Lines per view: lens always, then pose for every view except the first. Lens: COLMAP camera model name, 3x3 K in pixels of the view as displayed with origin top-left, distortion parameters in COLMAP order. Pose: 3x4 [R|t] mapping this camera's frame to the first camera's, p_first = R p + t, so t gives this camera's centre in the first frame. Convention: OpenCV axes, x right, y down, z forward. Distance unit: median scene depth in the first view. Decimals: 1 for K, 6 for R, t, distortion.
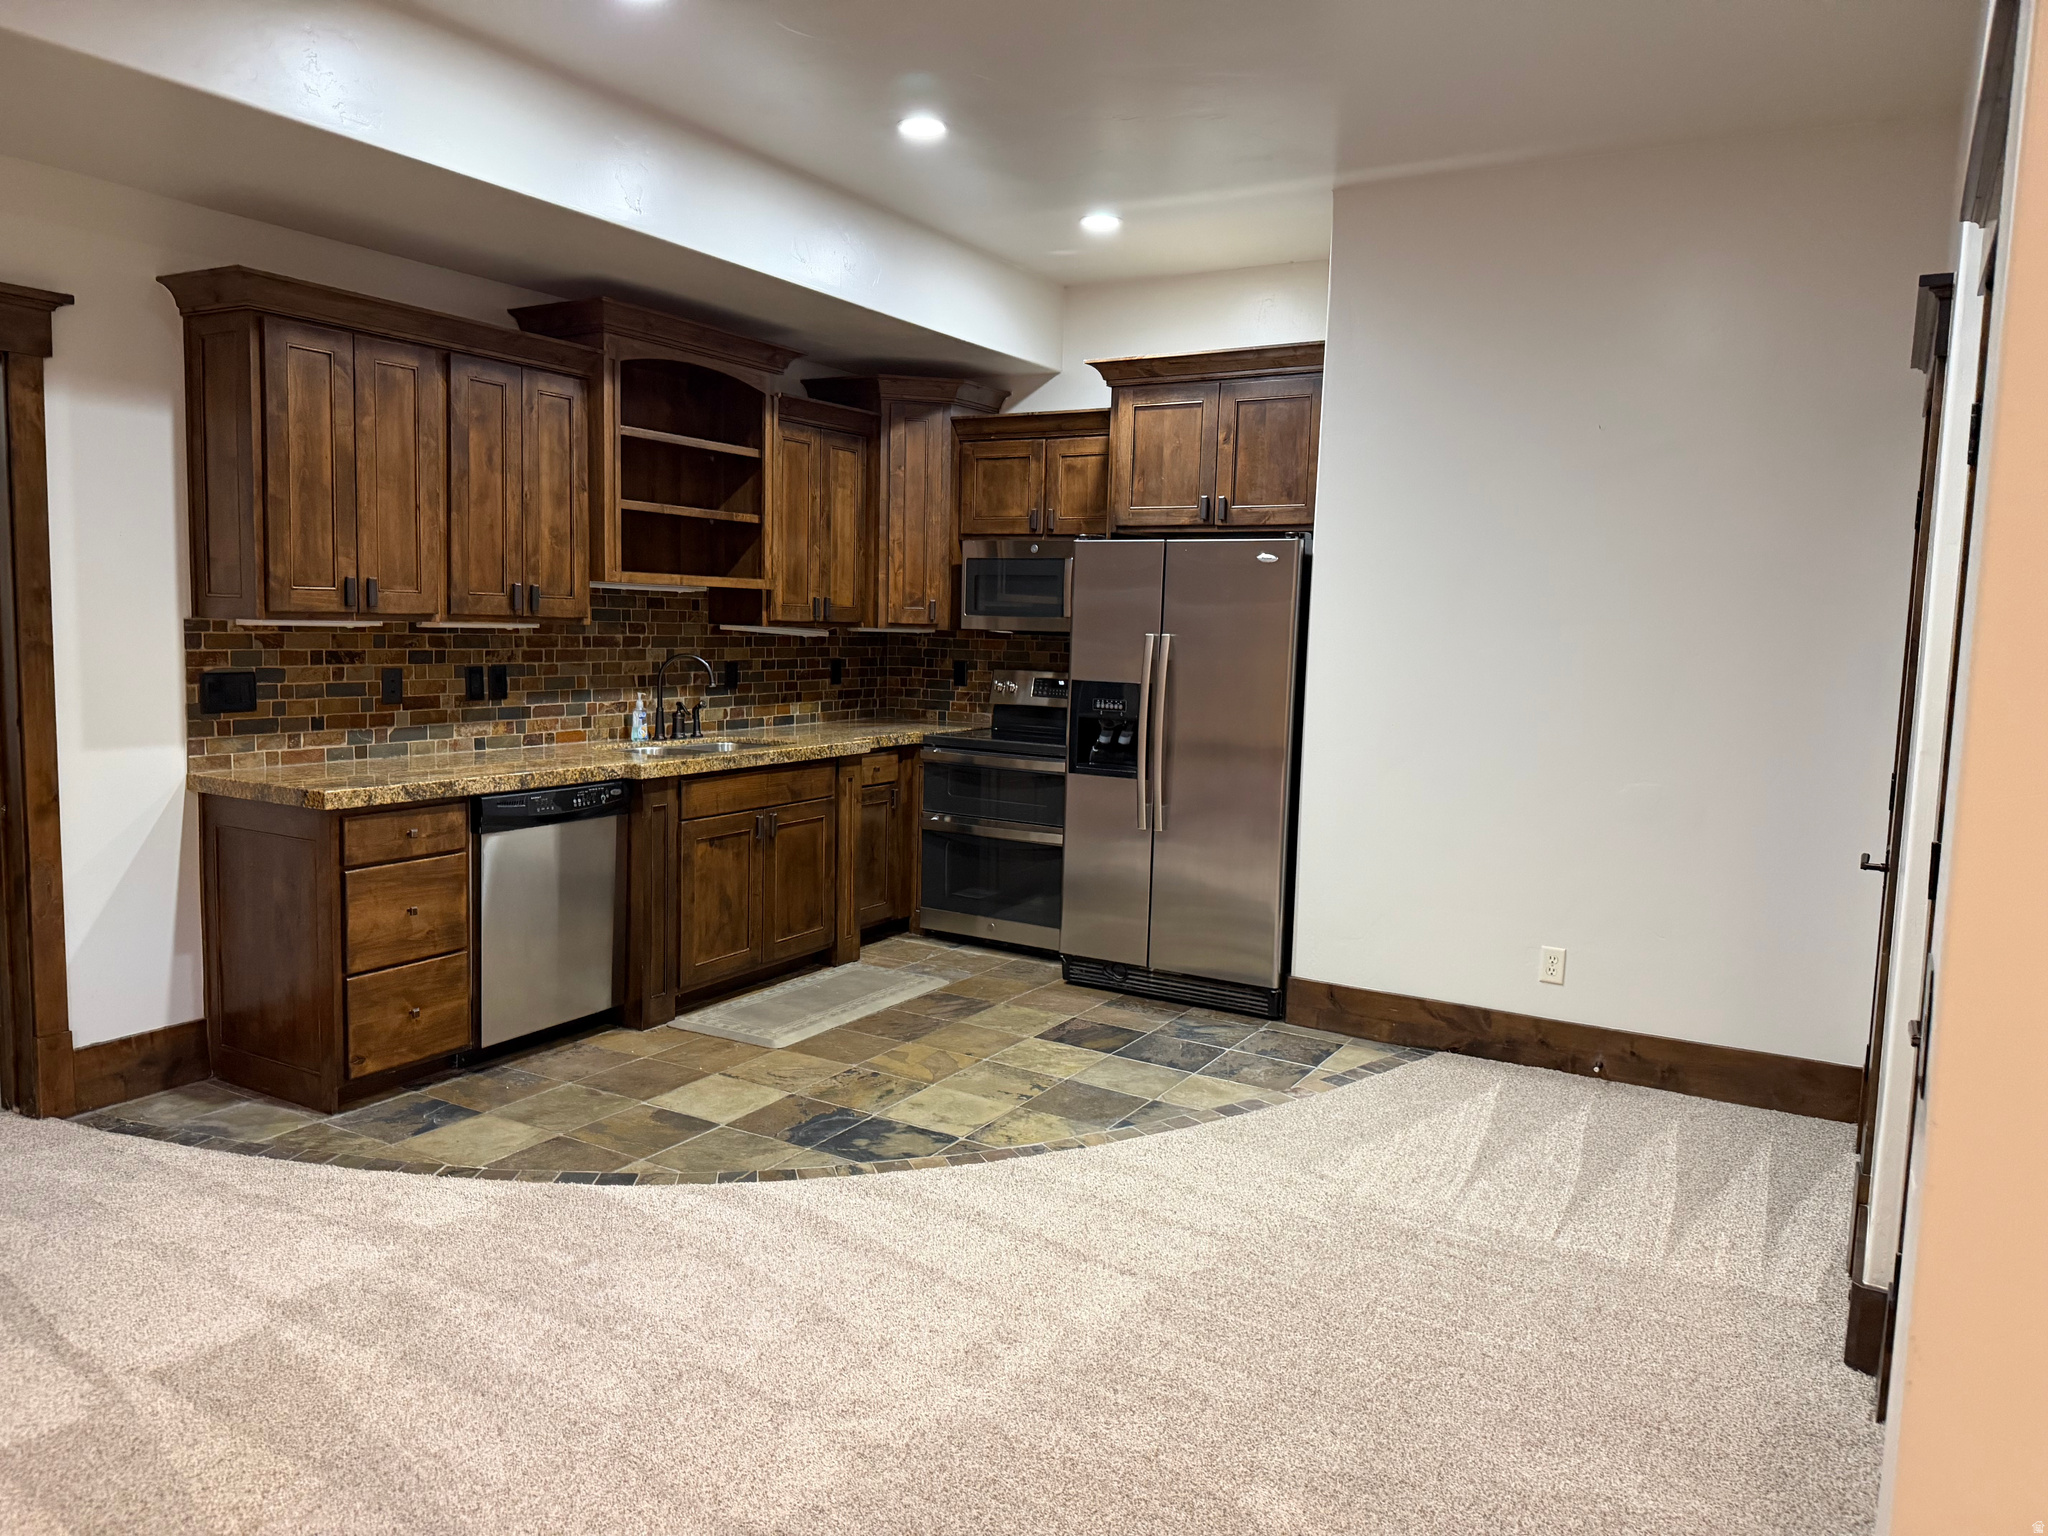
lens RADIAL K [[1431.8, 0, 1024.0], [0, 1431.8, 768.0], [0, 0, 1]] dist [0.161190, -0.261135]
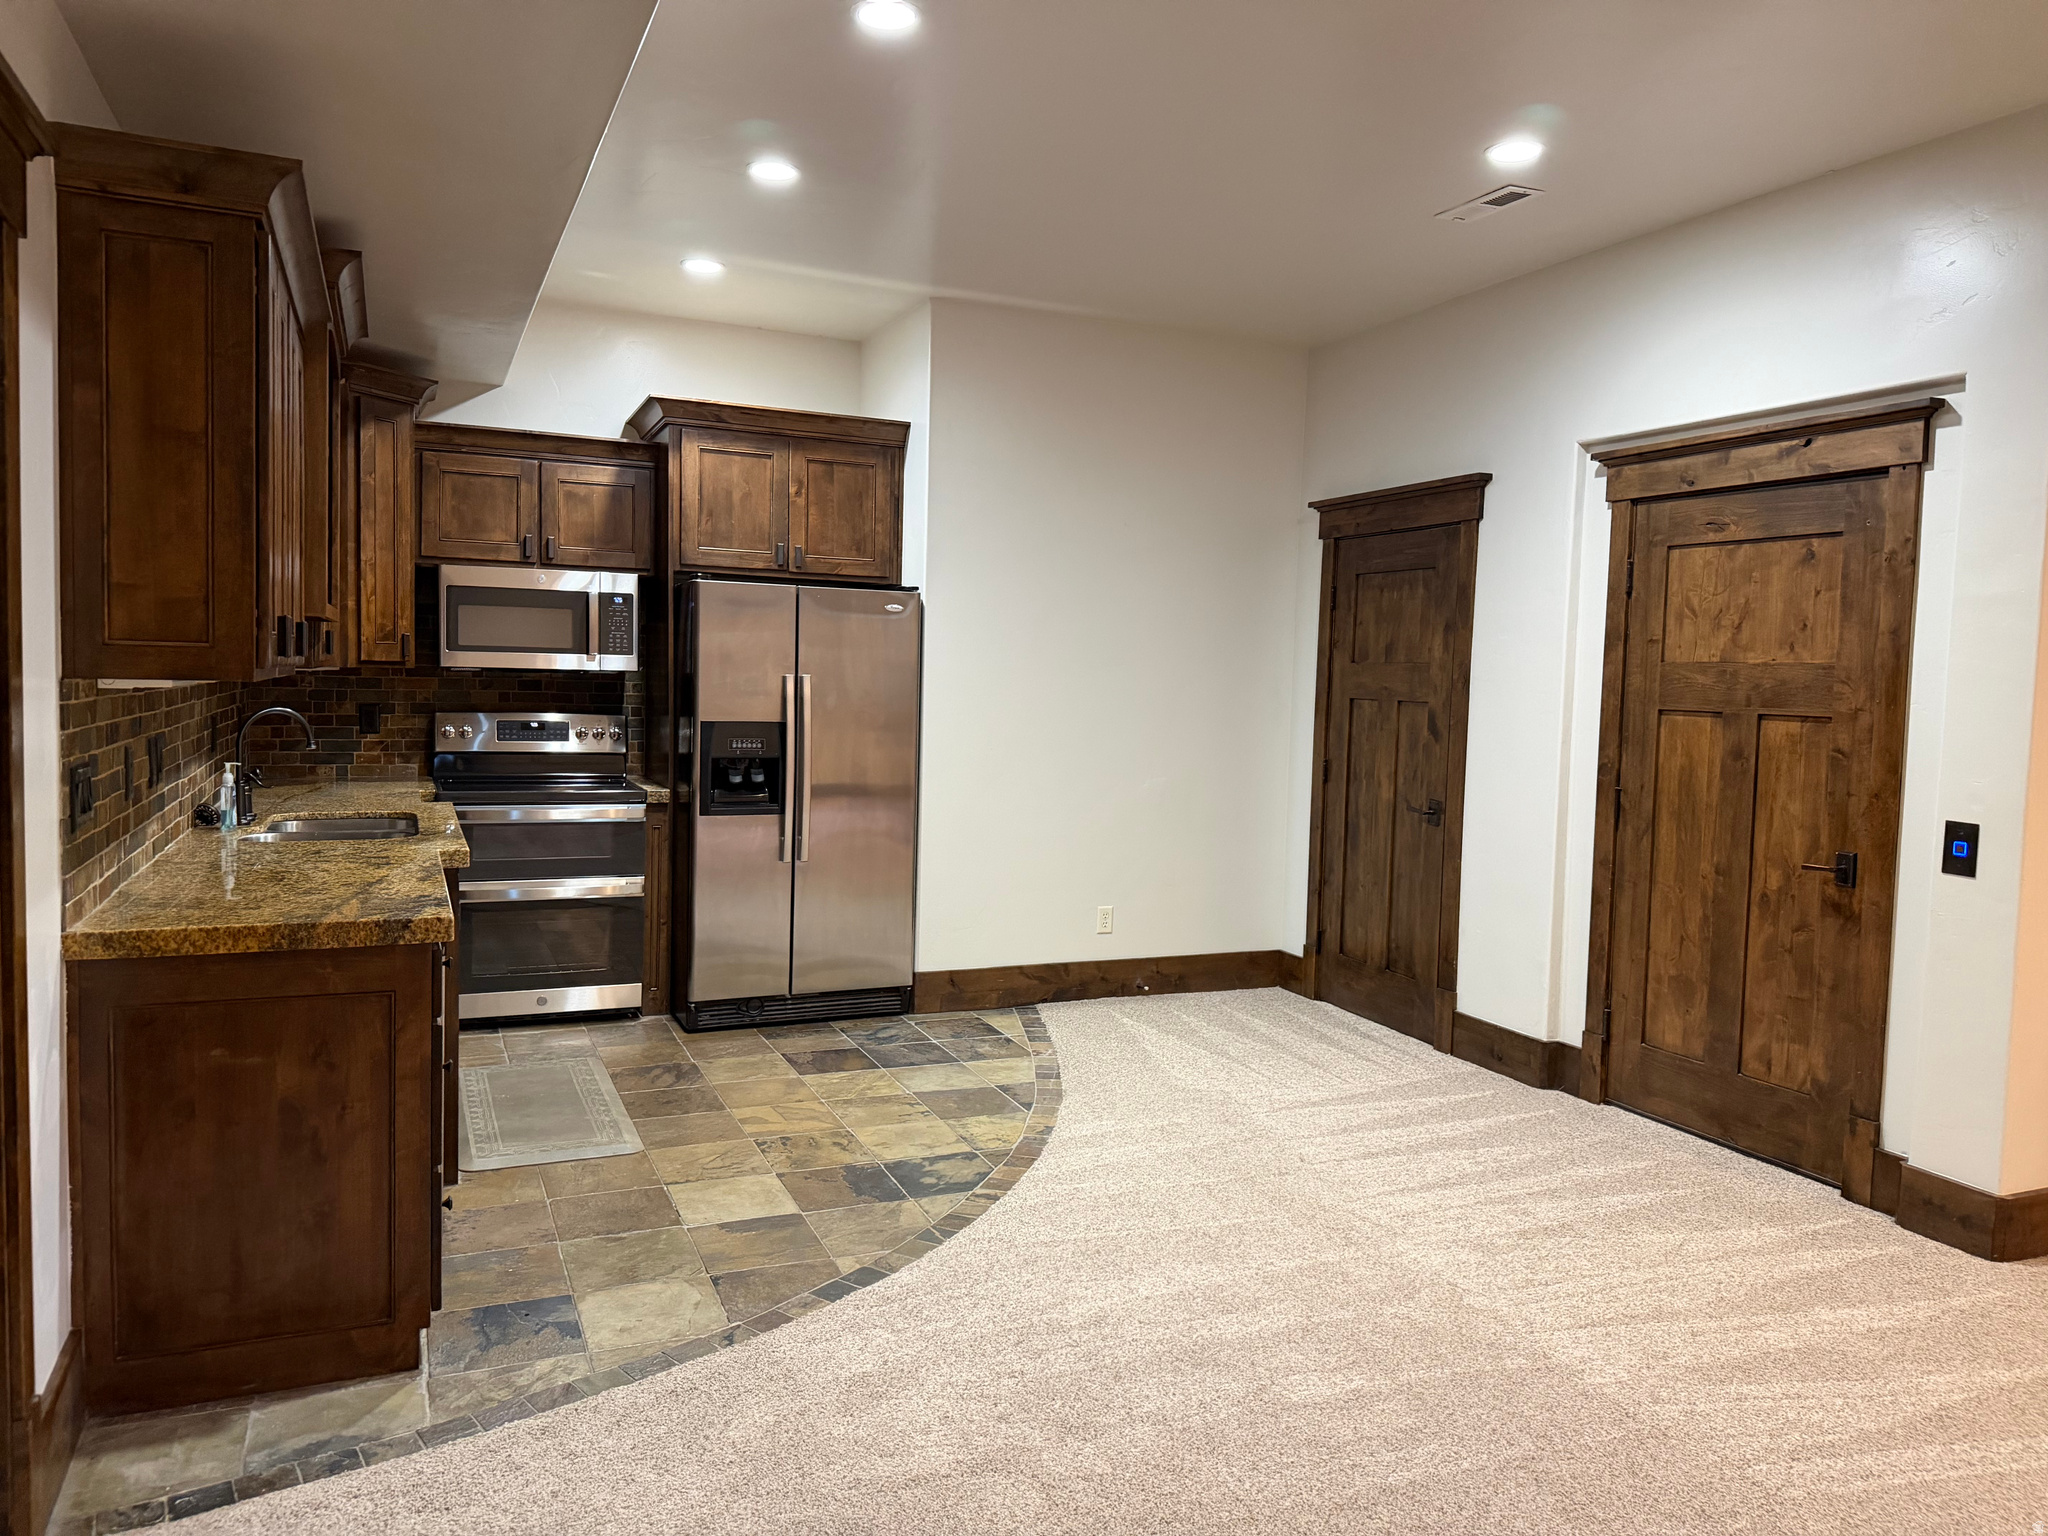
lens RADIAL K [[1431.8, 0, 1024.0], [0, 1431.8, 768.0], [0, 0, 1]] dist [0.161190, -0.261135]
pose [[0.582190, -0.067356, 0.810258, -0.737692], [0.076038, 0.996705, 0.028220, -0.046450], [-0.809489, 0.045181, 0.585394, 0.279130]]
